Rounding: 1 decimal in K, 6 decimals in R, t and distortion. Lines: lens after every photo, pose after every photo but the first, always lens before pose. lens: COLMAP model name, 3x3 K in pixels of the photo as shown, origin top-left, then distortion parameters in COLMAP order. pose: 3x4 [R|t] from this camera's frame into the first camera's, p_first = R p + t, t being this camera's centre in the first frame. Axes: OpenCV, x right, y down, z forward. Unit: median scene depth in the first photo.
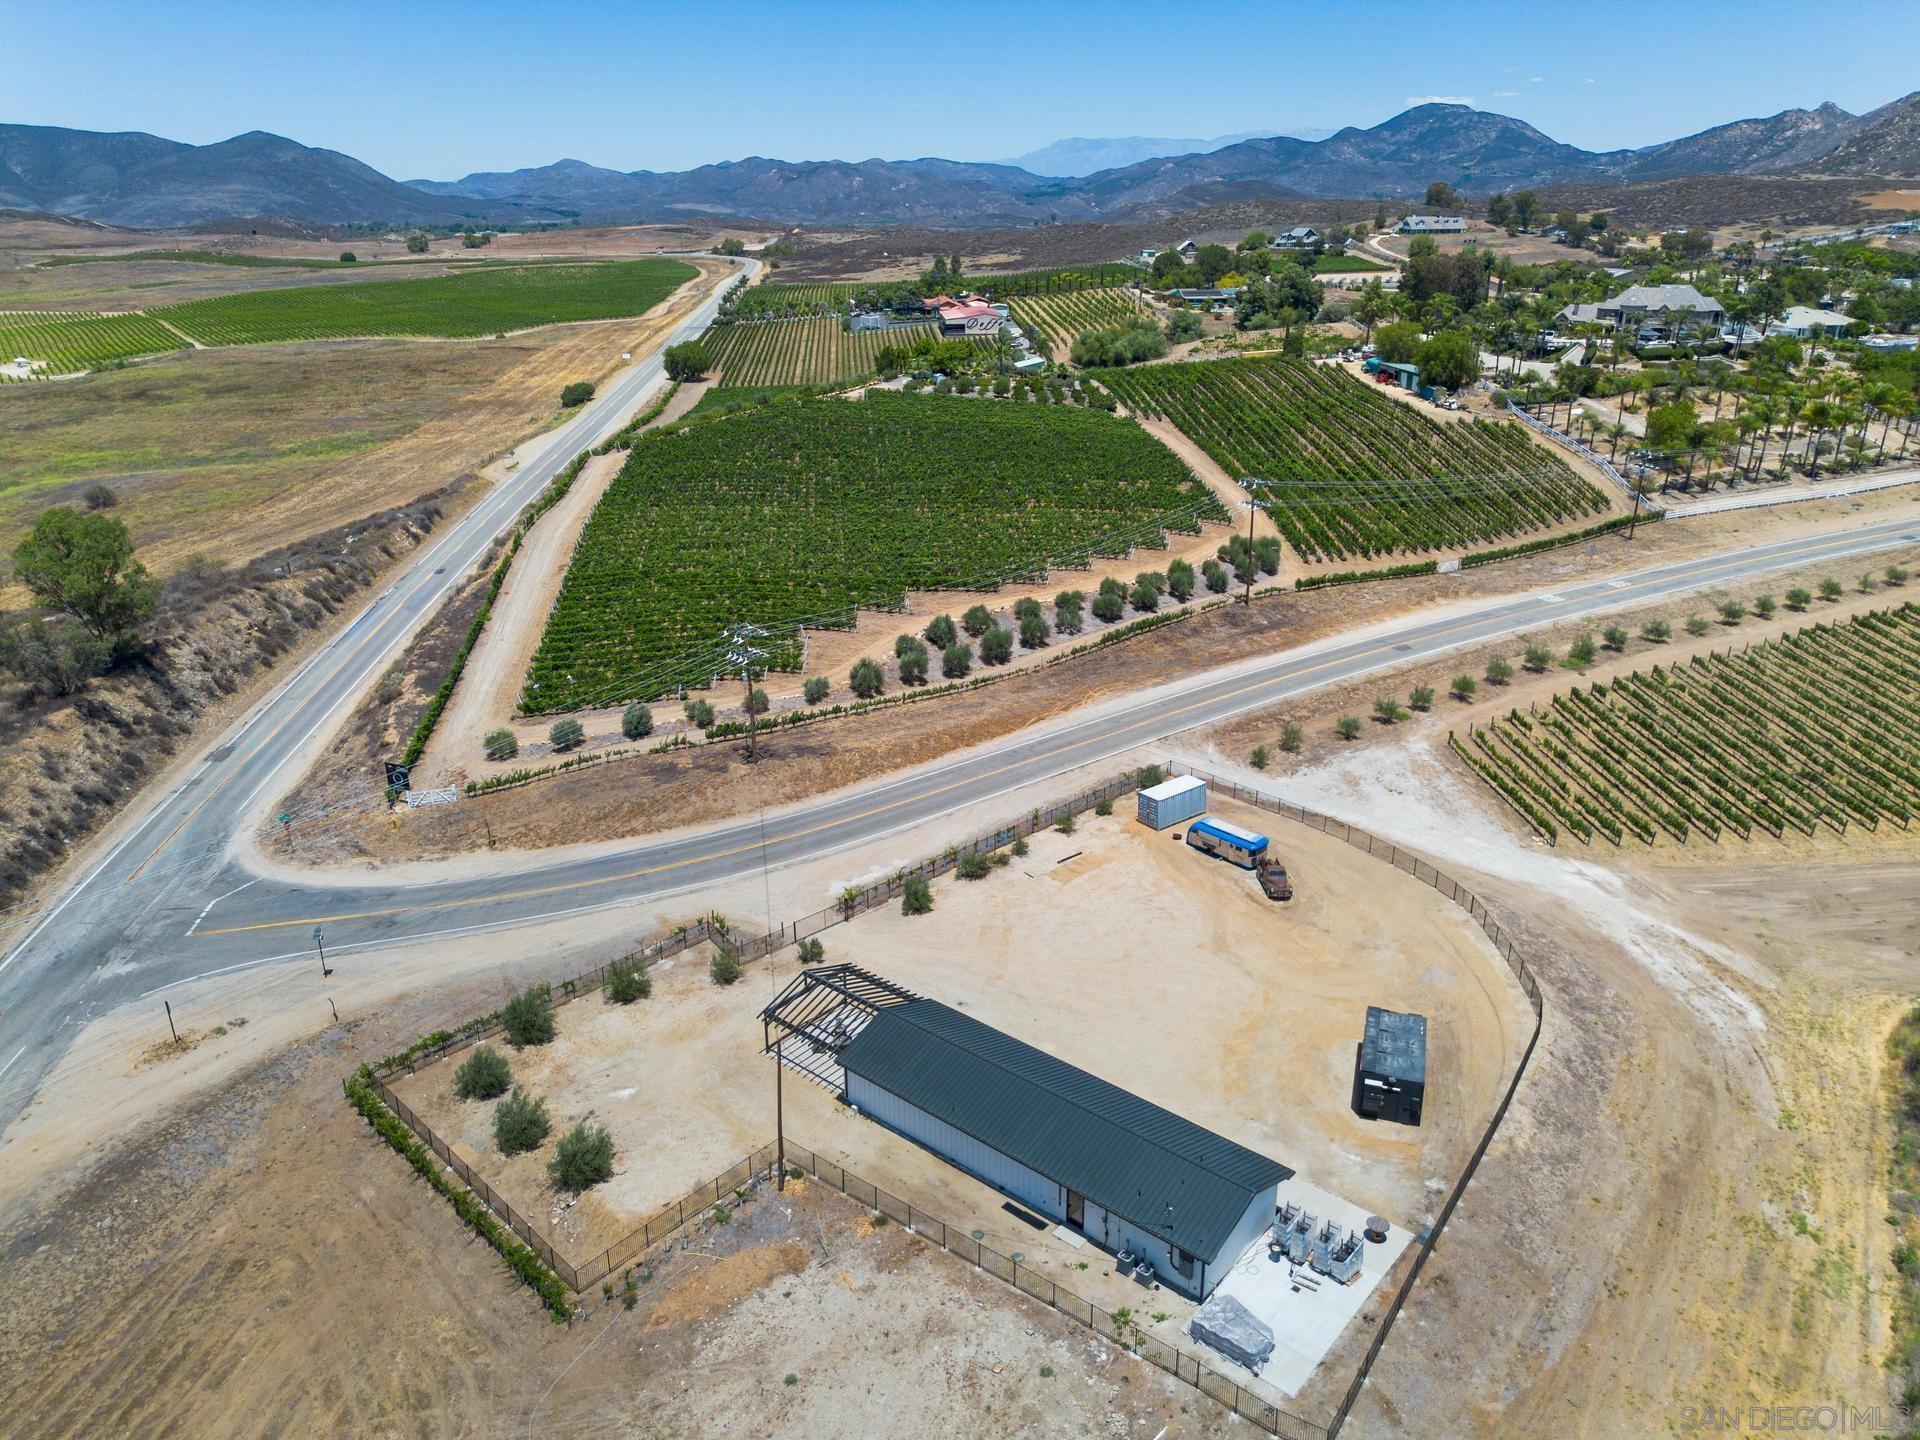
lens RADIAL K [[1388.1, 0, 962.5], [0, 1388.1, 720.9], [0, 0, 1]] dist [0.060443, -0.049664]
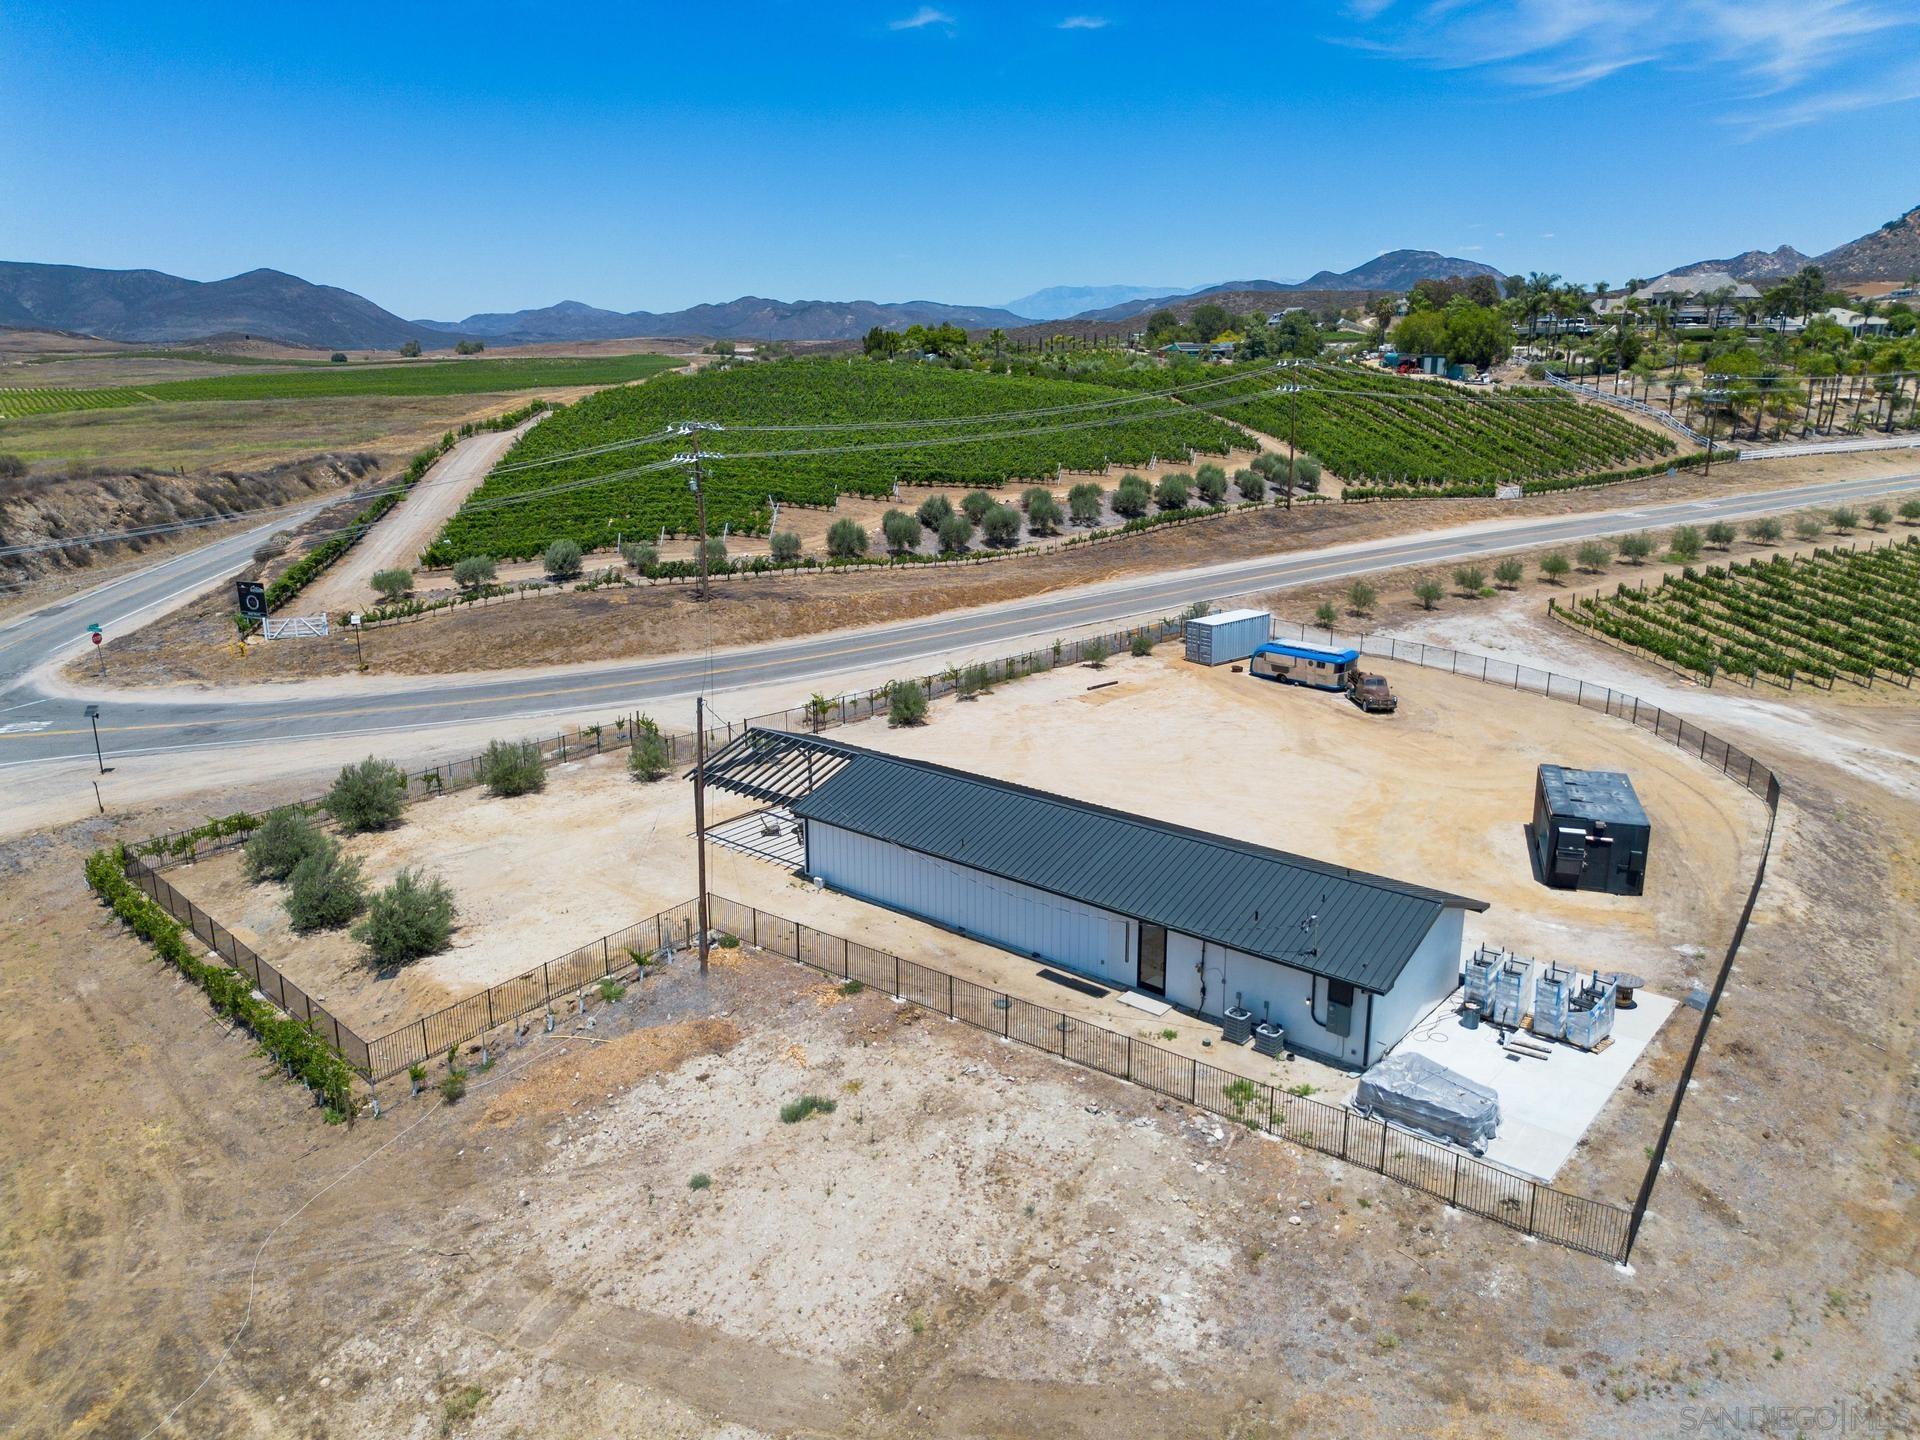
lens RADIAL K [[1391.3, 0, 960.0], [0, 1391.3, 720.0], [0, 0, 1]] dist [0.054264, -0.046378]
pose [[0.999982, -0.002631, 0.005409, -0.008247], [0.003119, 0.995726, -0.092308, 0.206207], [-0.005143, 0.092323, 0.995716, 0.239977]]
